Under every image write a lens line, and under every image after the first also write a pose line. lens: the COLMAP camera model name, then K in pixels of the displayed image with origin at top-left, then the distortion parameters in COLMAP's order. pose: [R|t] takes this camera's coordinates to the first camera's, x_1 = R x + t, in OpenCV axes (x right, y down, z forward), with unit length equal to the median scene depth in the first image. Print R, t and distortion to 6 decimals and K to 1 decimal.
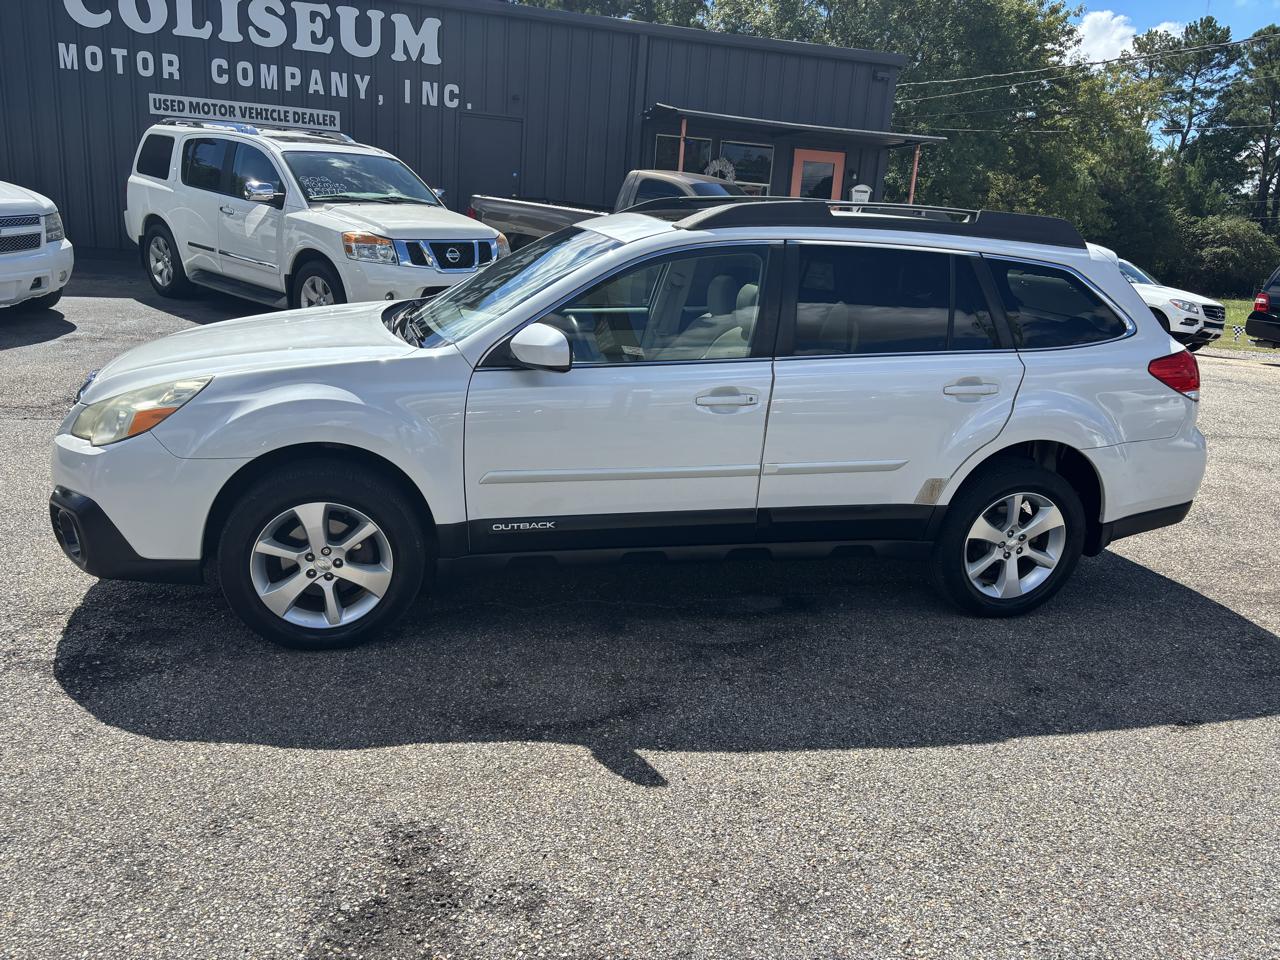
lens RADIAL K [[967.6, 0, 628.3], [0, 967.6, 483.6], [0, 0, 1]] dist [0.070479, -0.087195]
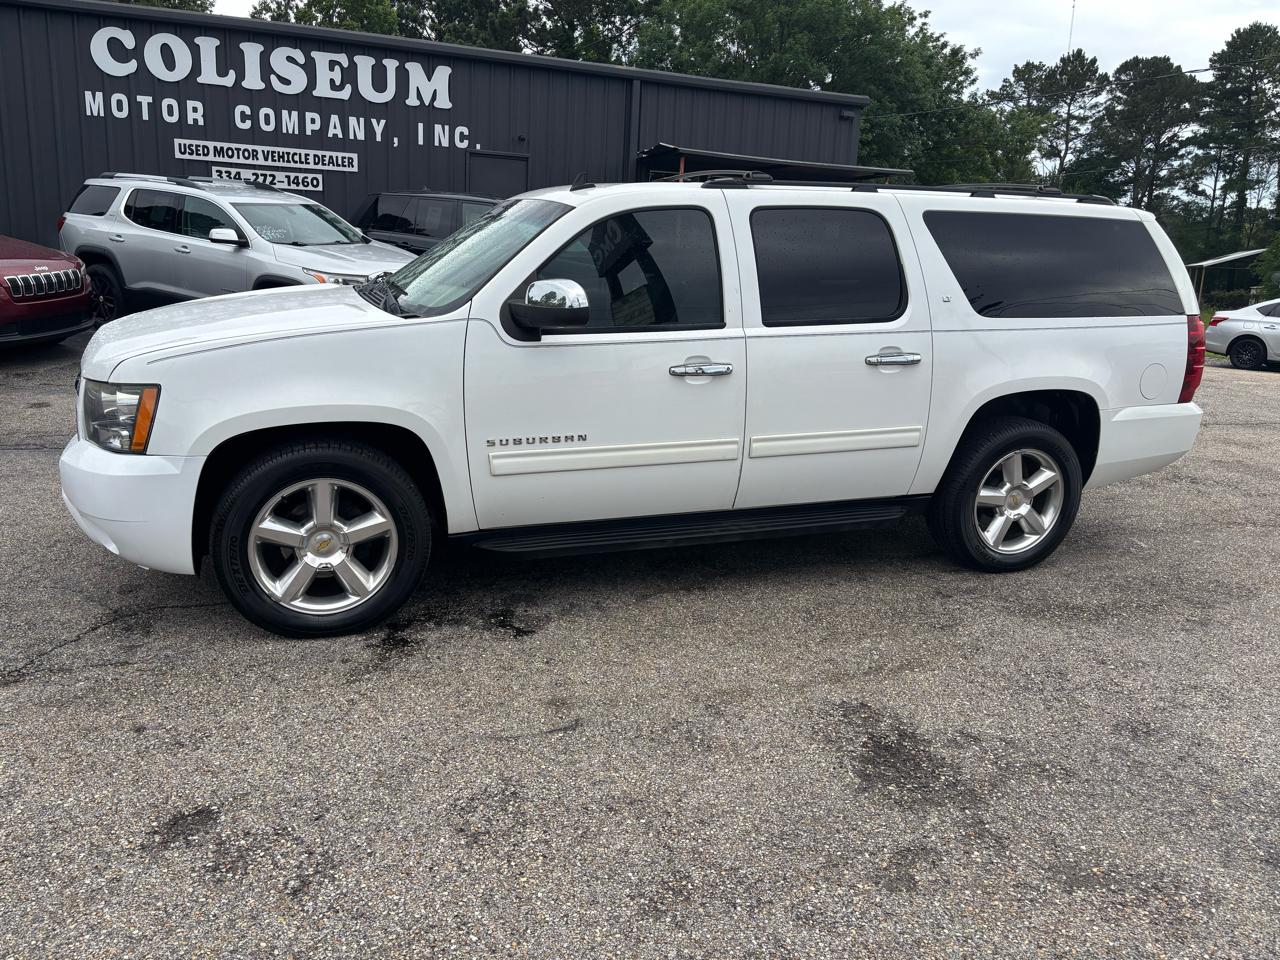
lens RADIAL K [[976.2, 0, 640.7], [0, 976.2, 482.1], [0, 0, 1]] dist [0.062898, -0.078925]
pose [[0.993438, -0.046246, 0.104606, -0.120889], [0.049249, 0.998440, -0.026304, 0.015595], [-0.103226, 0.031283, 0.994166, -0.074458]]
